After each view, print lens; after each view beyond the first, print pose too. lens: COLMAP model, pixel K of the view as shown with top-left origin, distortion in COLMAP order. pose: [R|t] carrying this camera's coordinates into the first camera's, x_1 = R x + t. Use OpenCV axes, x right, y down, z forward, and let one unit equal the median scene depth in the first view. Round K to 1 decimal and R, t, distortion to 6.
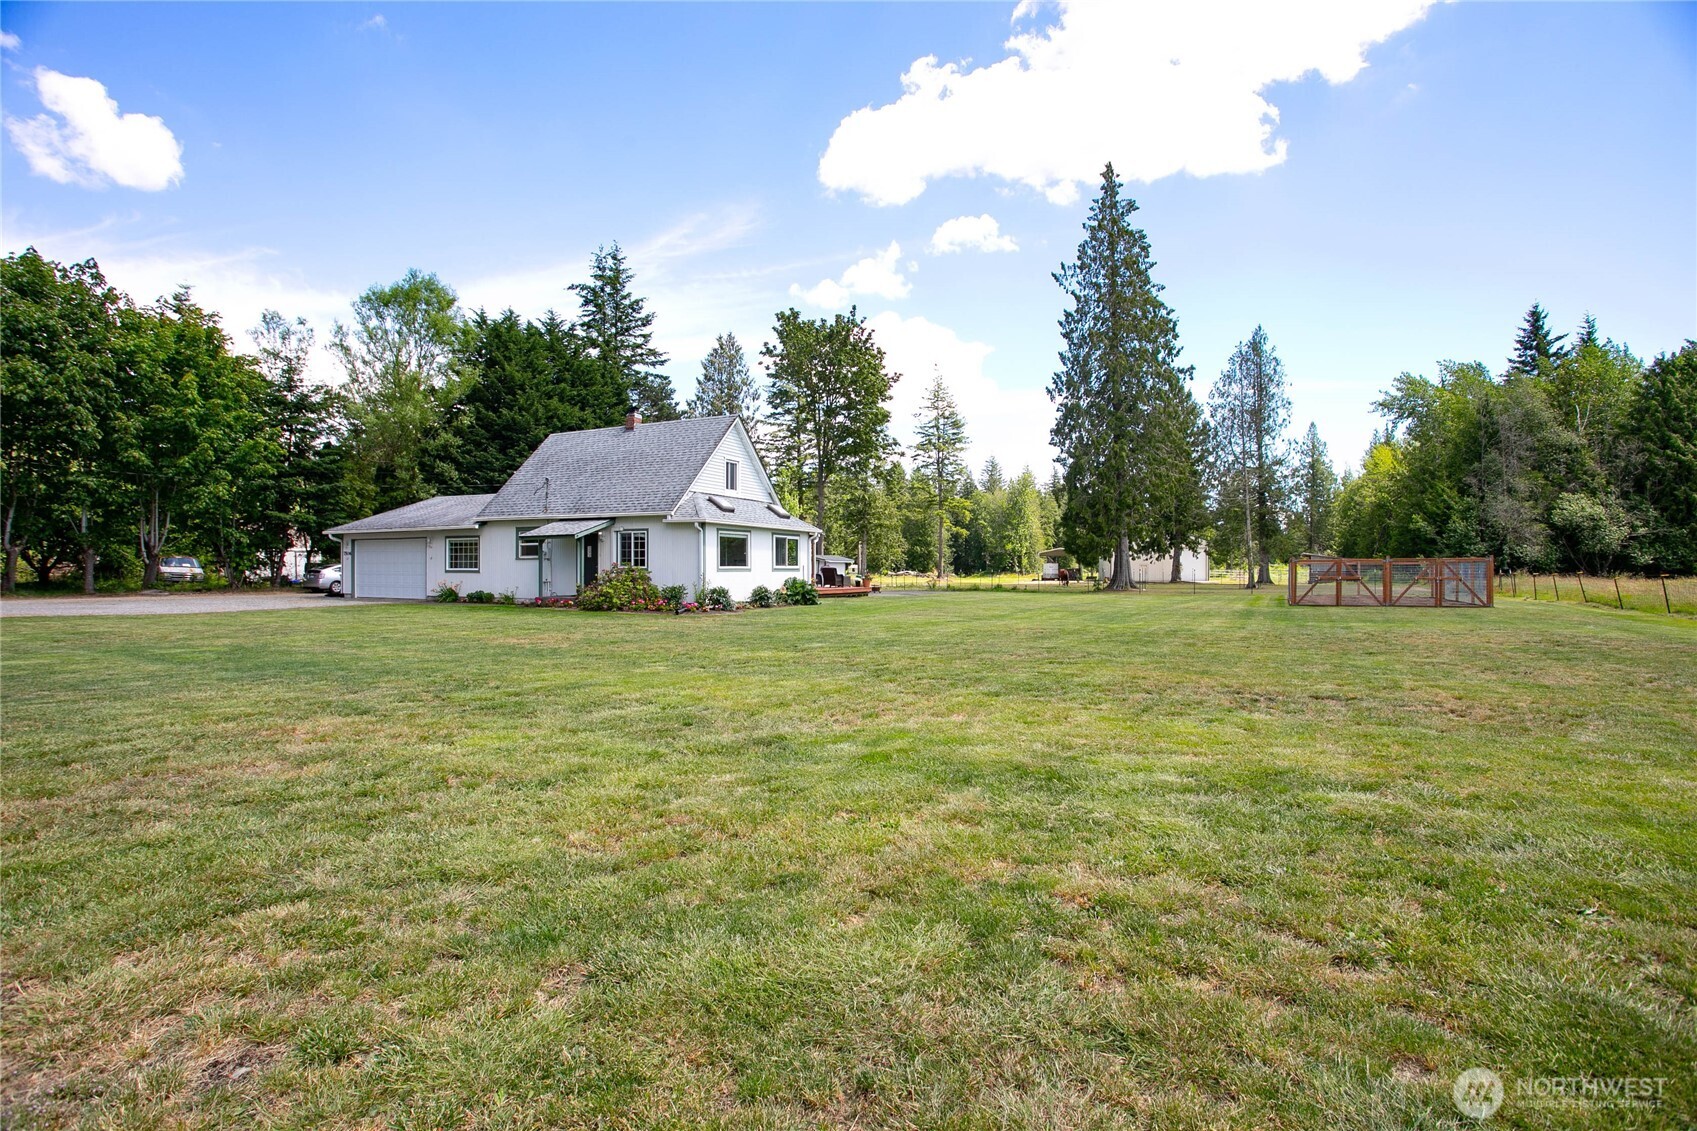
lens RADIAL K [[799.8, 0, 860.5], [0, 799.8, 570.8], [0, 0, 1]] dist [0.001796, -0.000163]
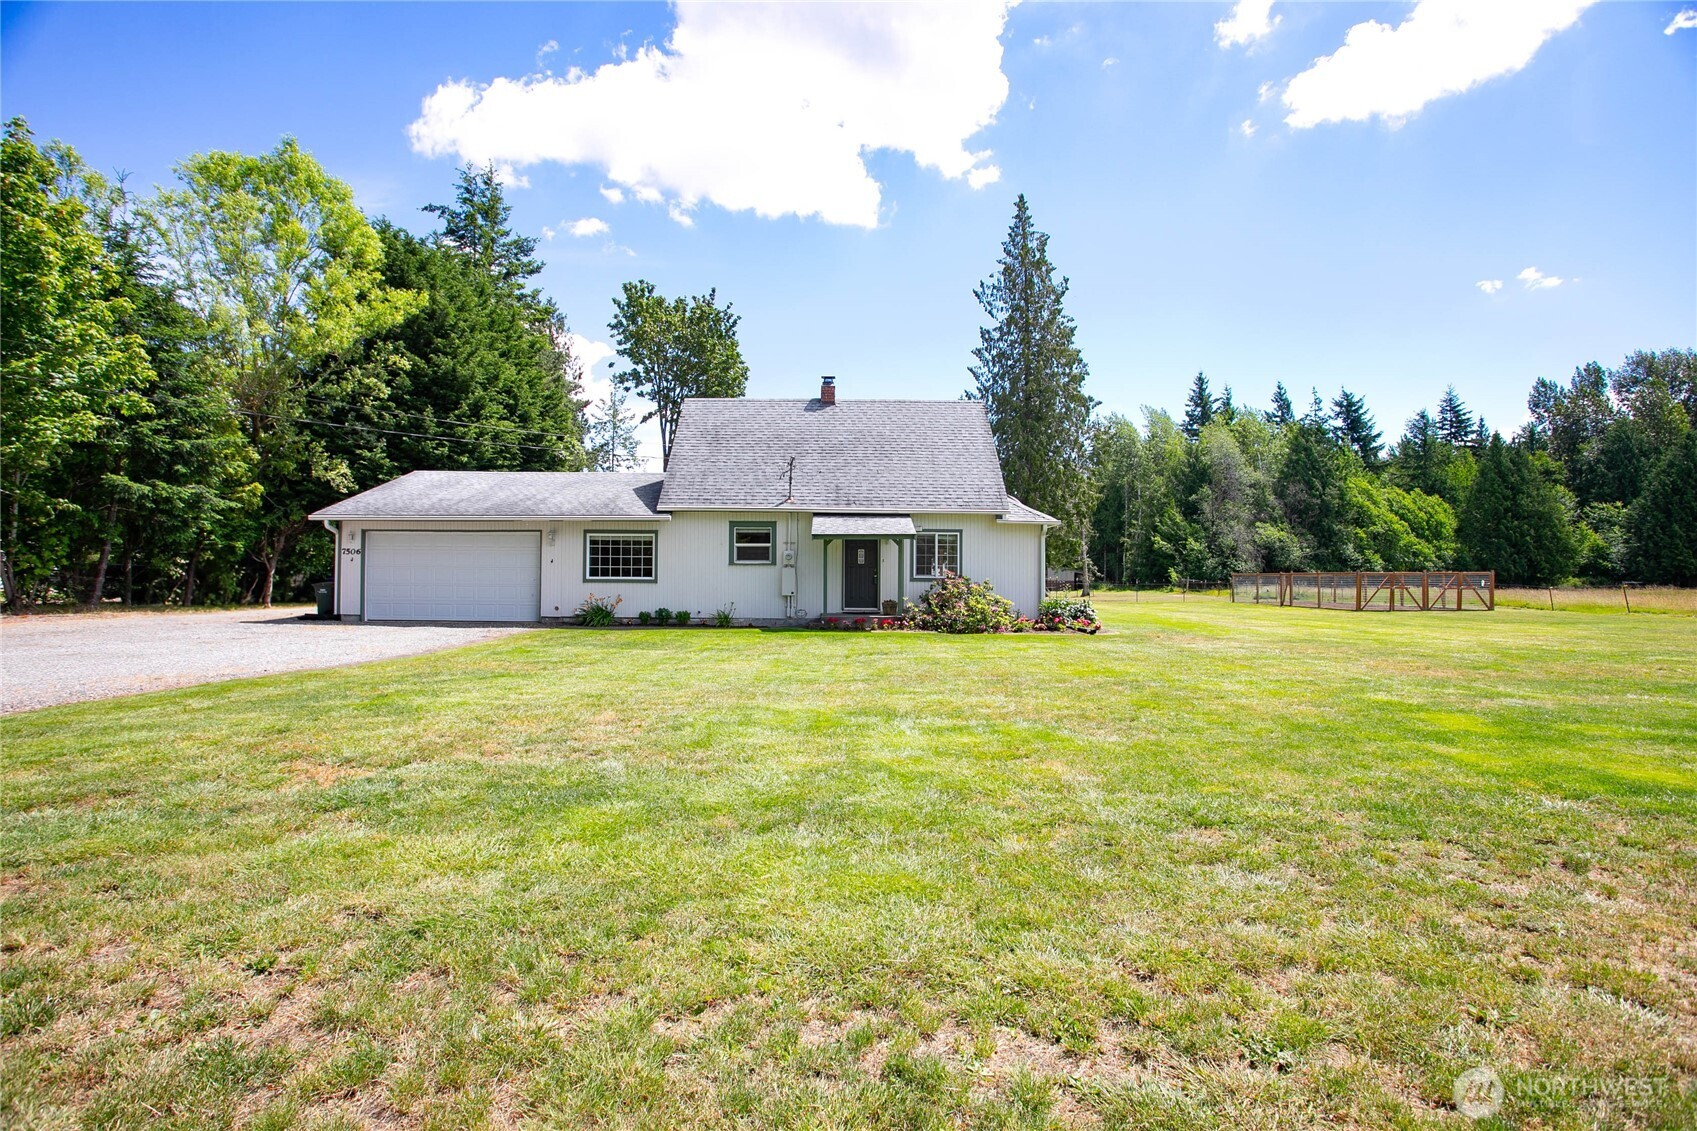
lens RADIAL K [[799.8, 0, 849.5], [0, 799.8, 563.0], [0, 0, 1]] dist [0.001796, -0.000163]
pose [[0.904725, 0.012618, 0.425810, -0.370829], [-0.005009, 0.999807, -0.018986, -0.001310], [-0.425967, 0.015044, 0.904613, 0.161864]]
